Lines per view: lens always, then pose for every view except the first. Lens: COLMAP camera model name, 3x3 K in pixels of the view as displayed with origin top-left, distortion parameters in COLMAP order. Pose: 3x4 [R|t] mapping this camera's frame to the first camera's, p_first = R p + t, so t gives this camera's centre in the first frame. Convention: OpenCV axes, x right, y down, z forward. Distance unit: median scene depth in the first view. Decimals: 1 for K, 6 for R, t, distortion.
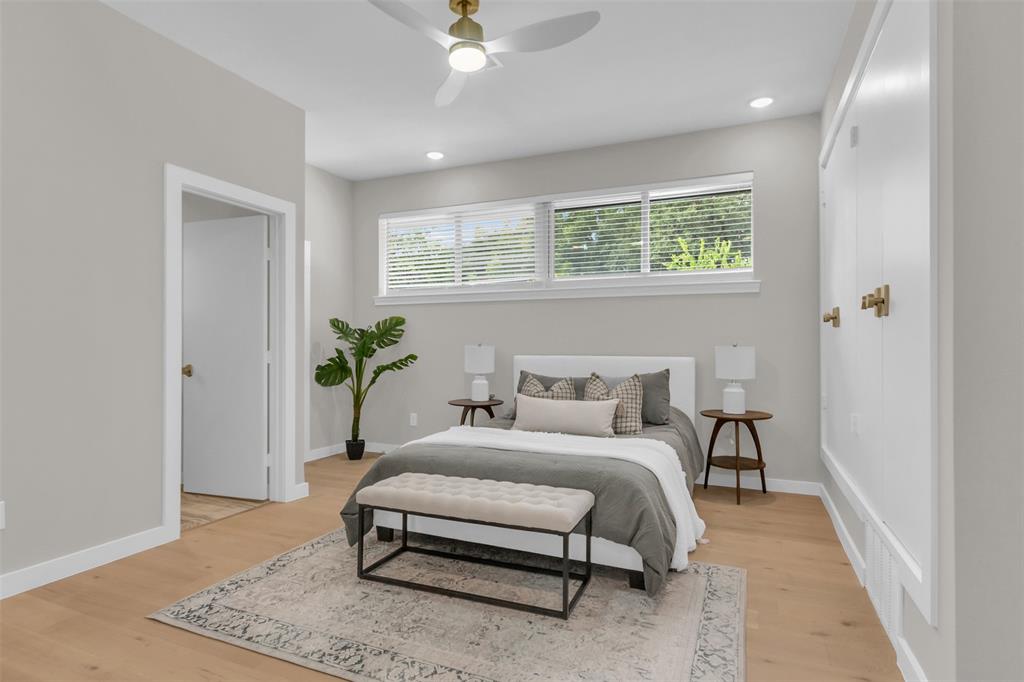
lens RADIAL K [[546.8, 0, 513.0], [0, 546.8, 344.3], [0, 0, 1]] dist [-0.000872, 0.001621]
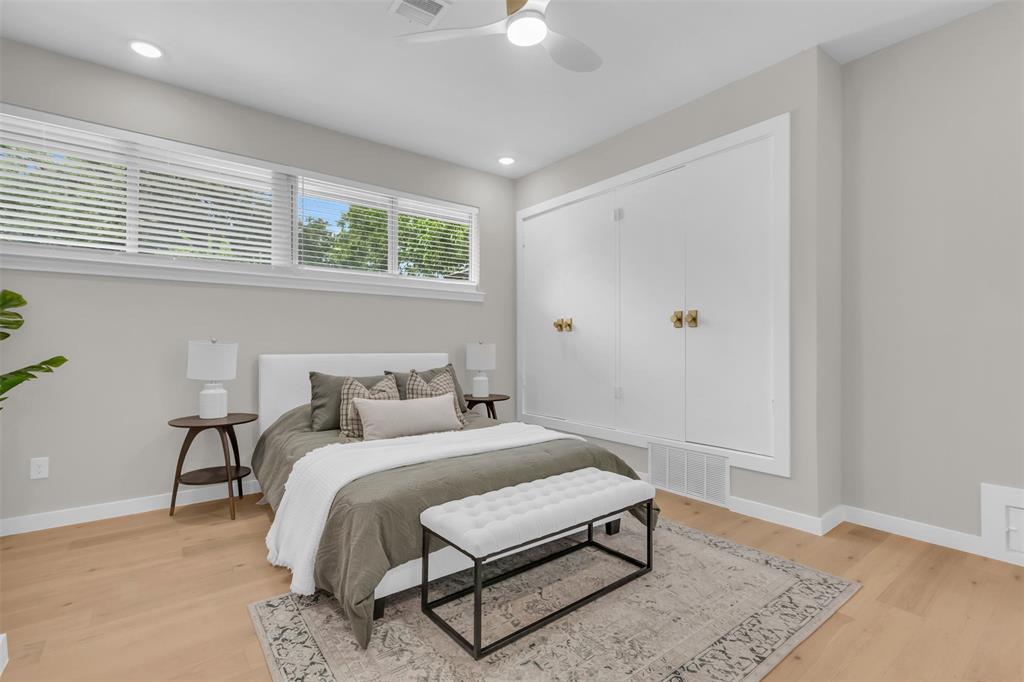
lens RADIAL K [[475.3, 0, 514.5], [0, 475.3, 336.1], [0, 0, 1]] dist [0.019442, -0.002225]
pose [[0.471803, 0.019186, 0.881495, -0.533161], [0.002299, 0.999733, -0.022990, 0.011524], [-0.881701, 0.012874, 0.471633, 0.425808]]
